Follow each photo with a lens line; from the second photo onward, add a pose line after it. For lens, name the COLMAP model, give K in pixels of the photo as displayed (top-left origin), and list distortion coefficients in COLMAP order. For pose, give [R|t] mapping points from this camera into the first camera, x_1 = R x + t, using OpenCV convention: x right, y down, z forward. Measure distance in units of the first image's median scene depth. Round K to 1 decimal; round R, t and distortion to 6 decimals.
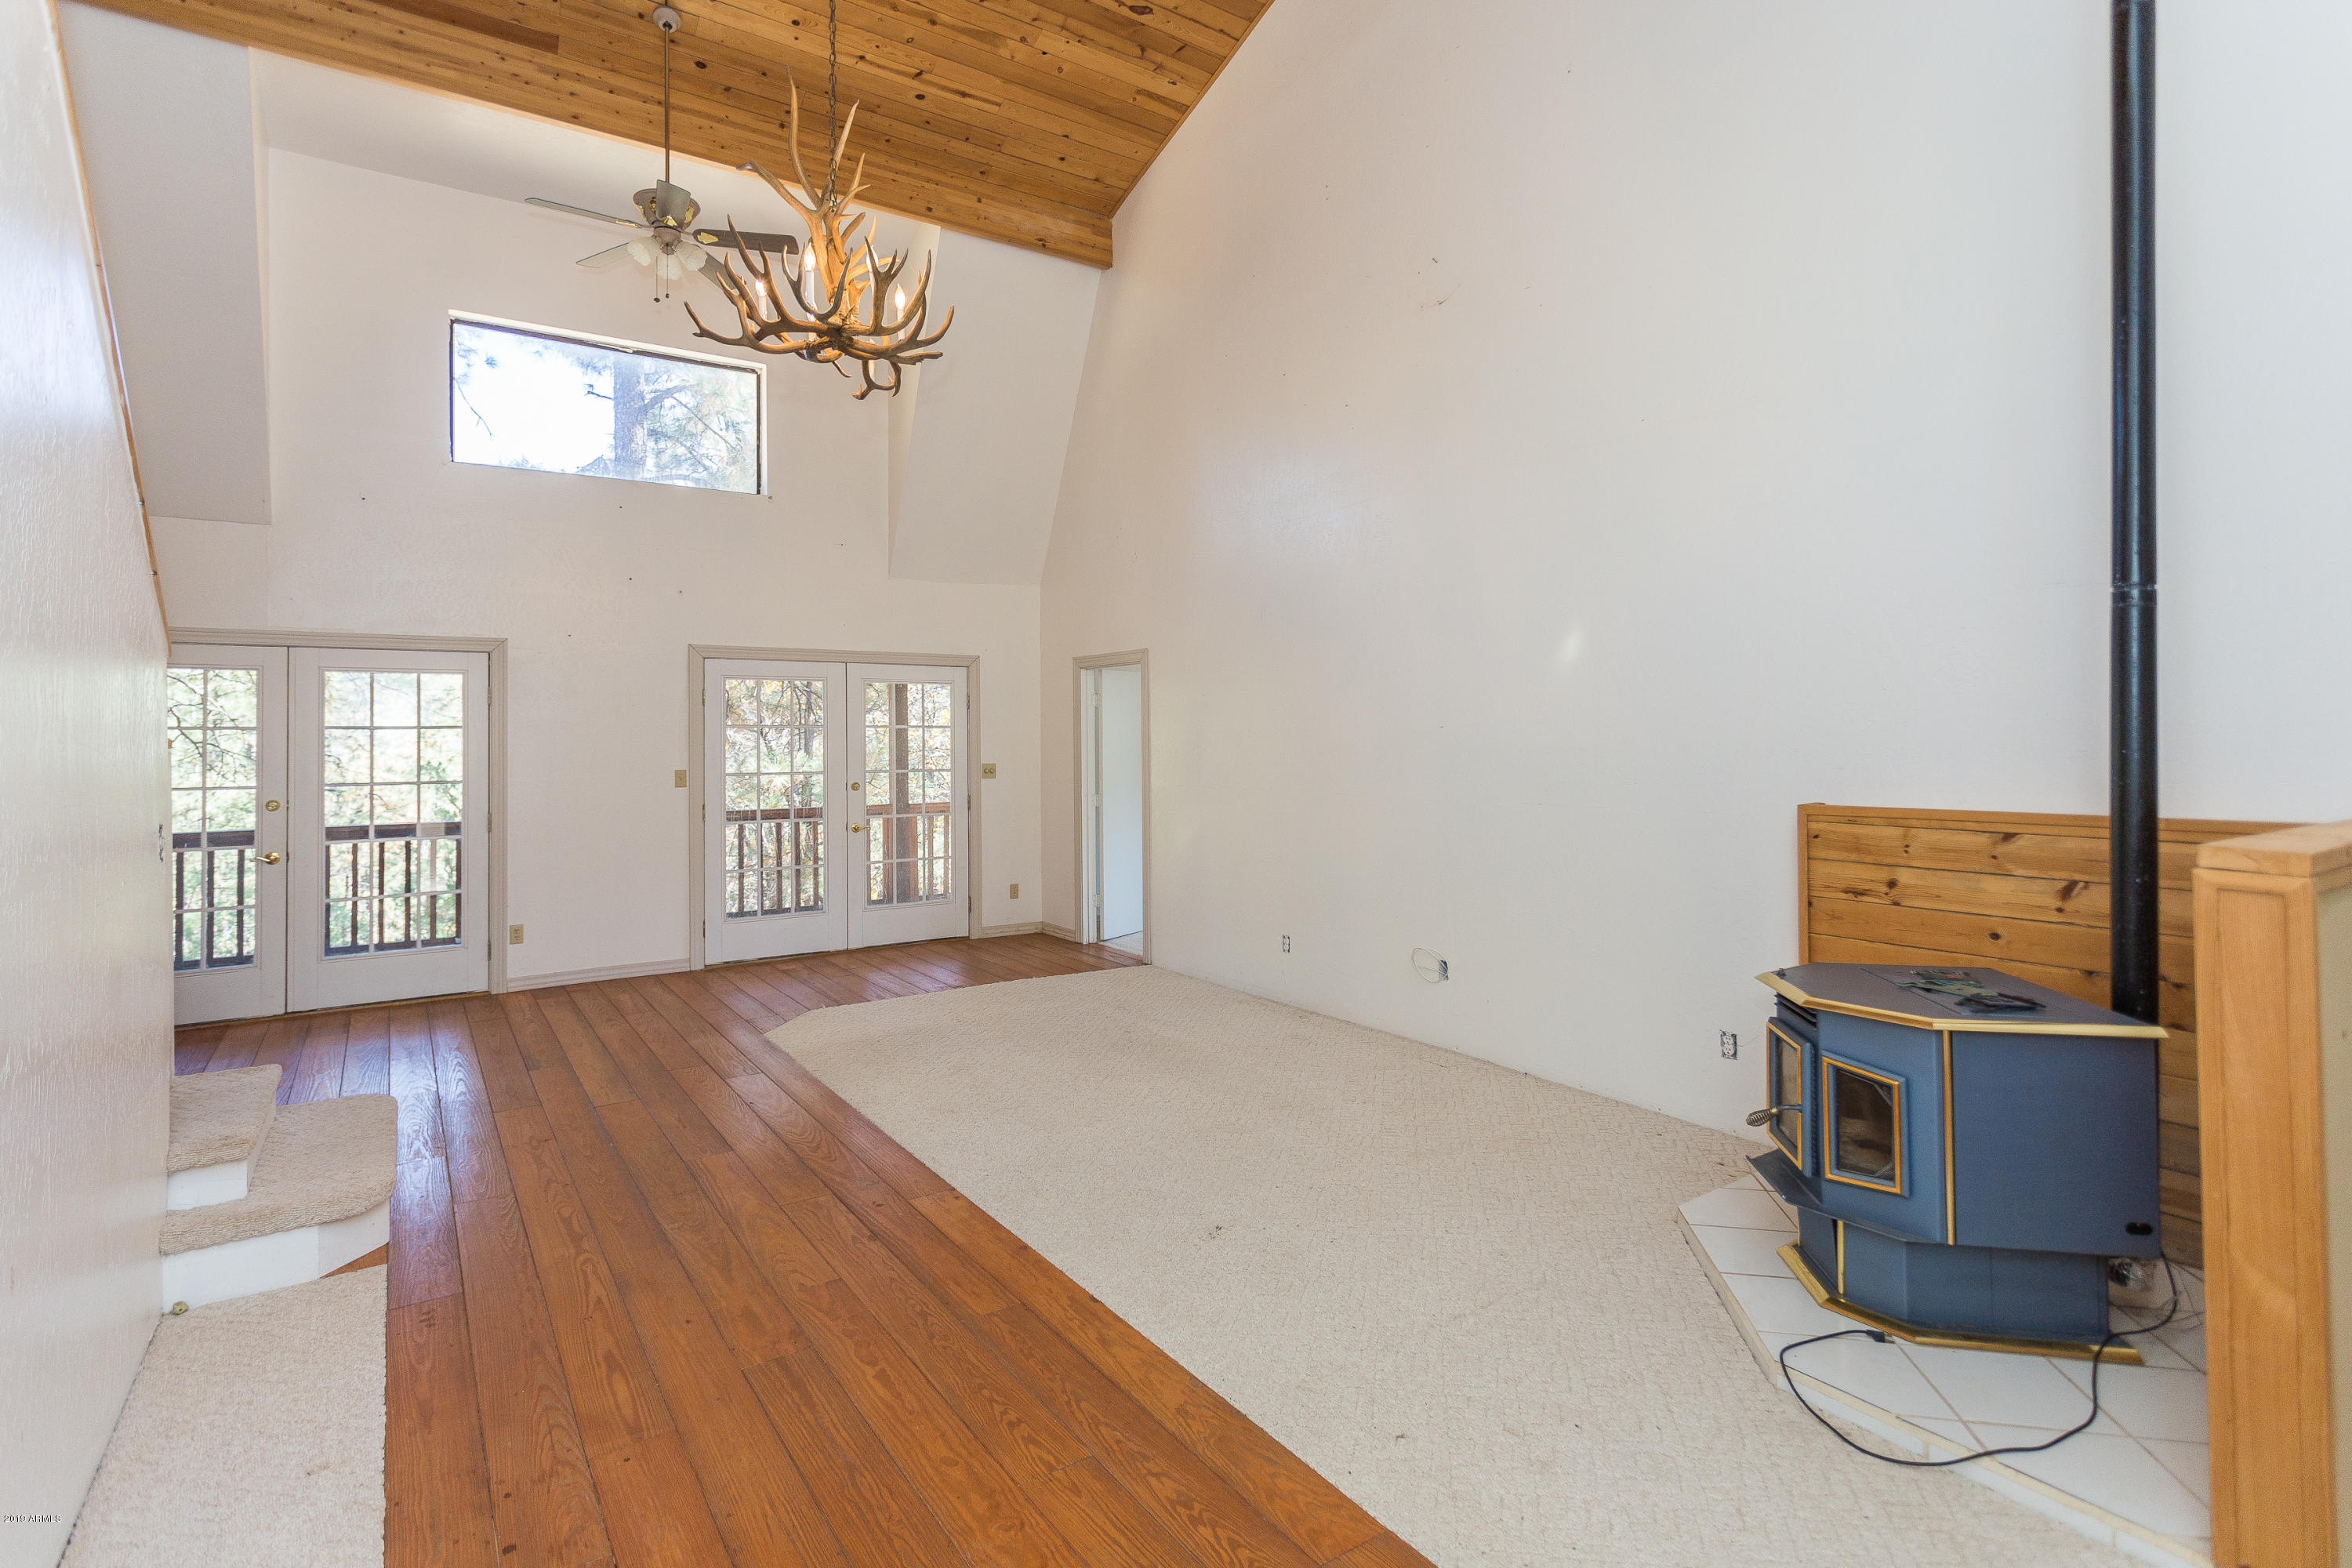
lens RADIAL K [[1129.1, 0, 1129.0], [0, 1129.1, 740.9], [0, 0, 1]] dist [0.002227, 0.001744]
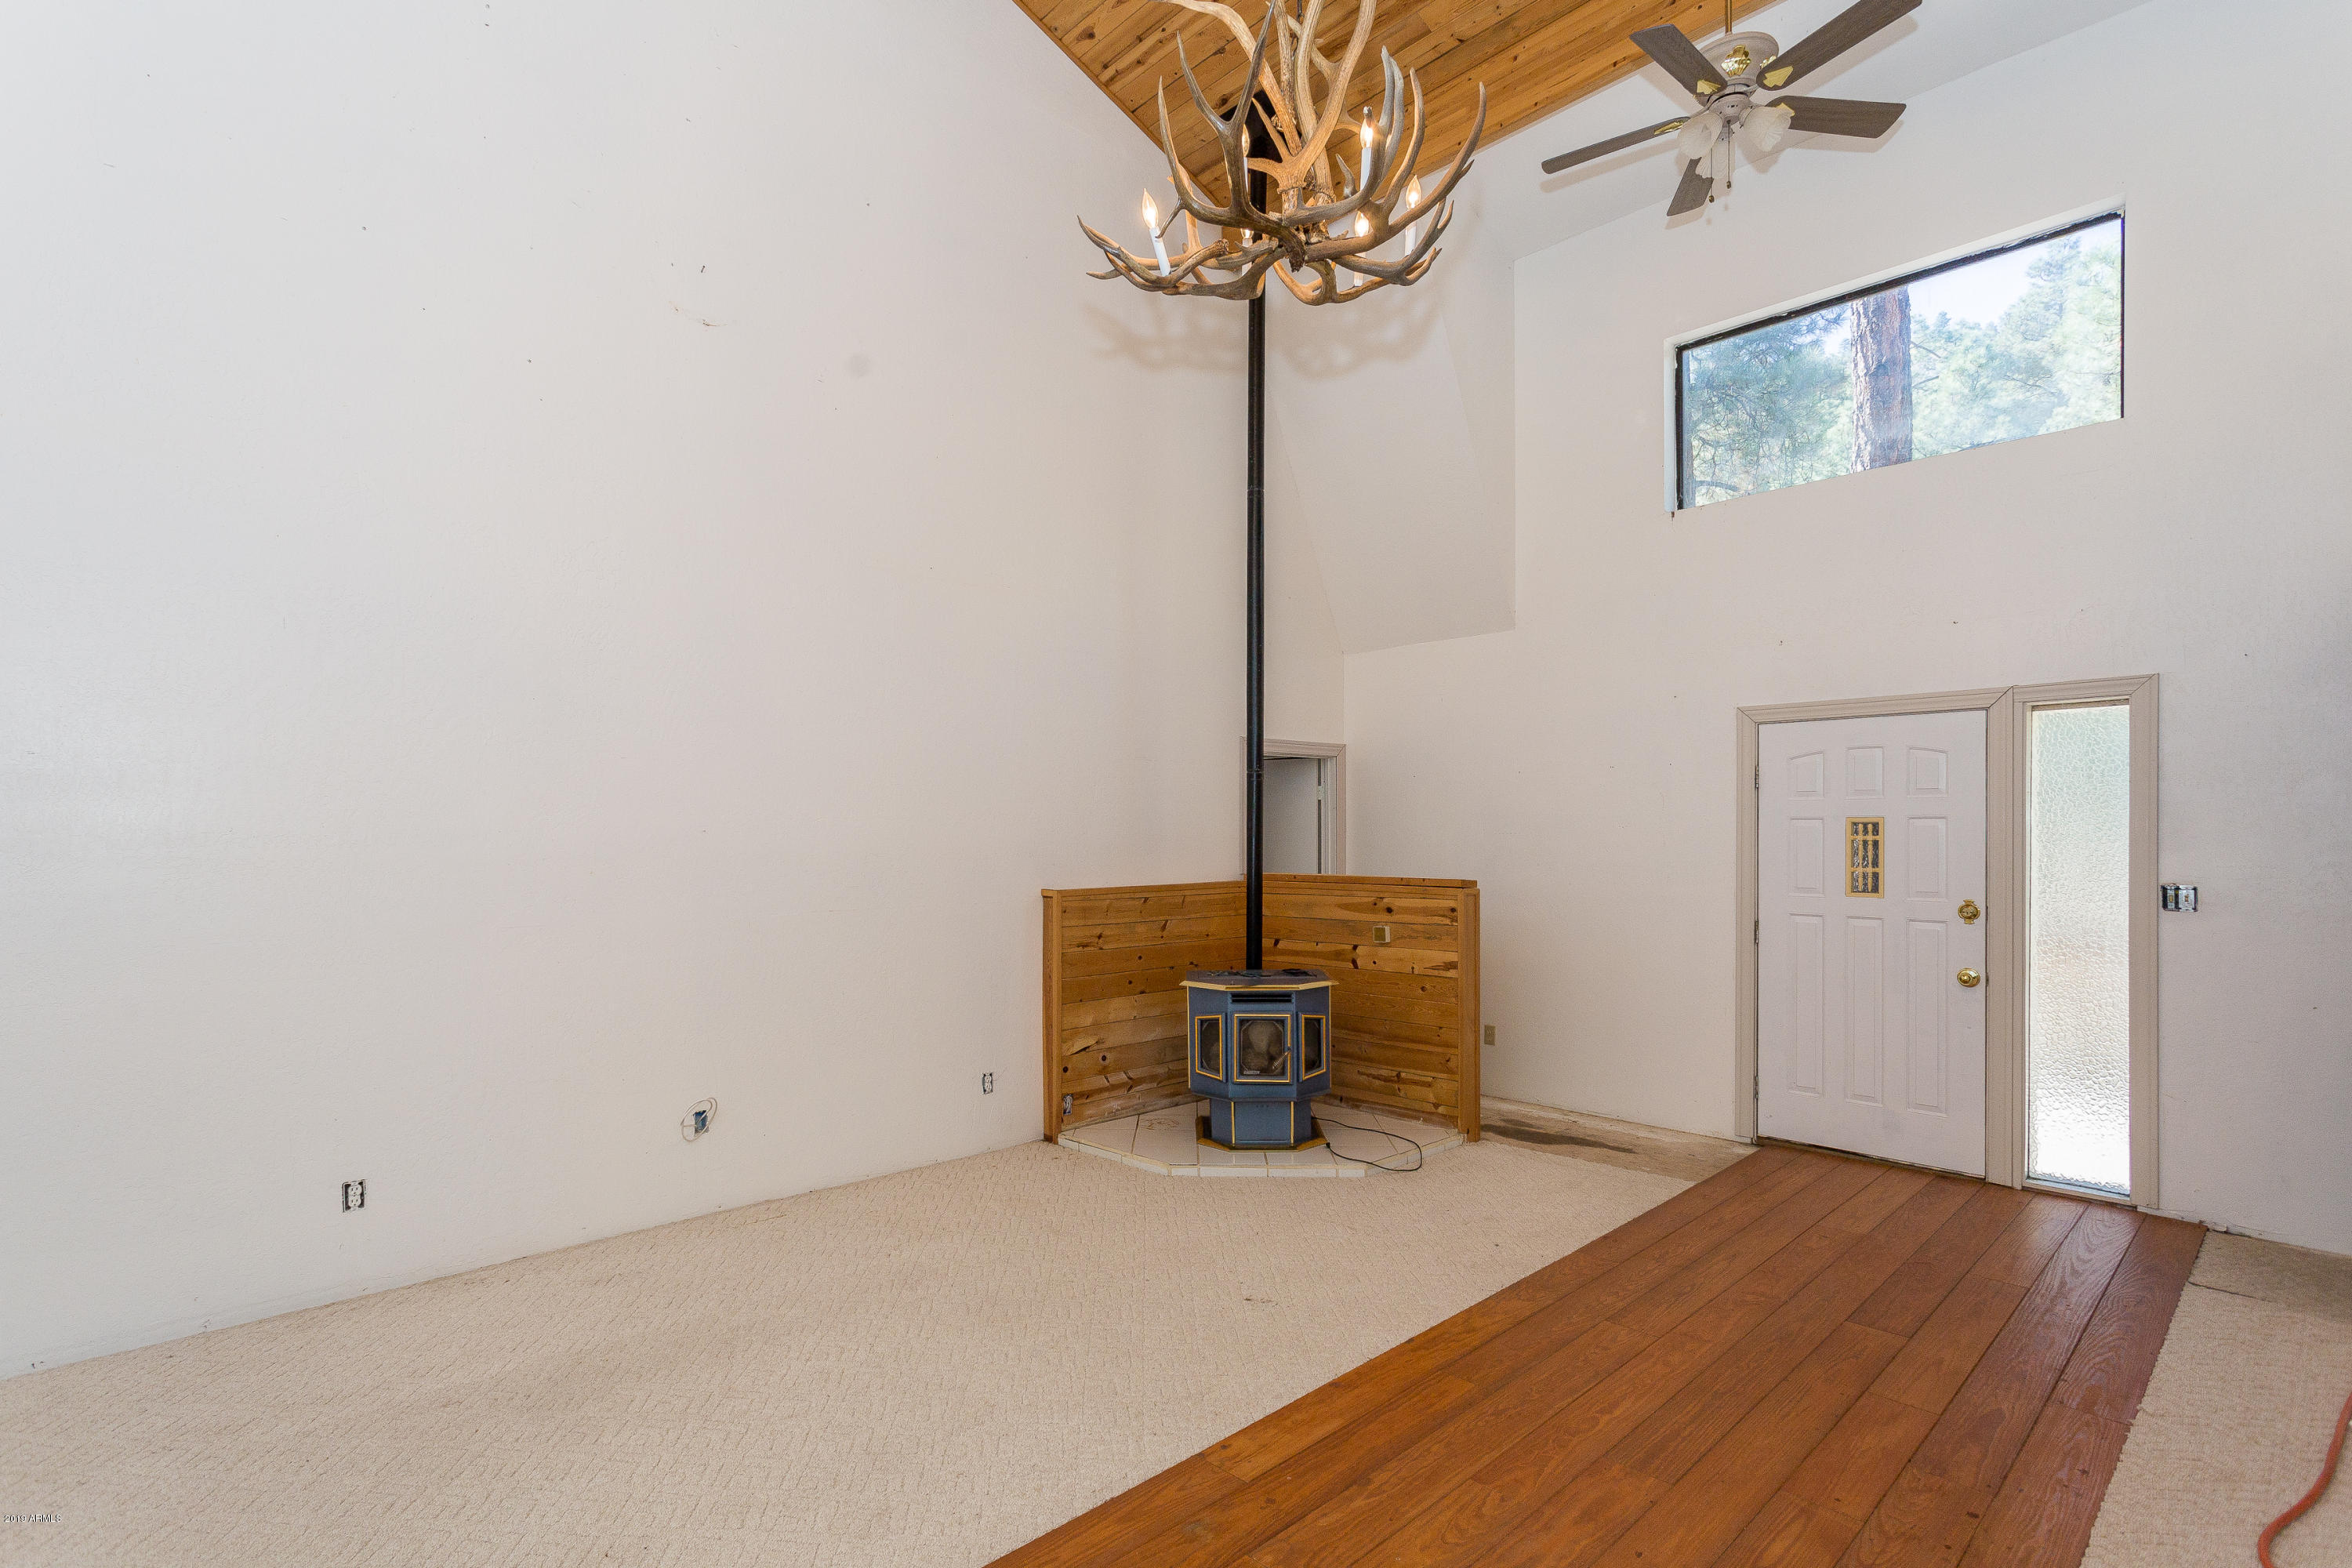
lens RADIAL K [[1129.1, 0, 1183.3], [0, 1129.1, 833.2], [0, 0, 1]] dist [0.002227, 0.001744]
pose [[-0.180877, 0.008934, 0.983465, -0.839072], [0.008419, 0.999936, -0.007535, -0.005998], [-0.983470, 0.006917, -0.180940, 1.078305]]
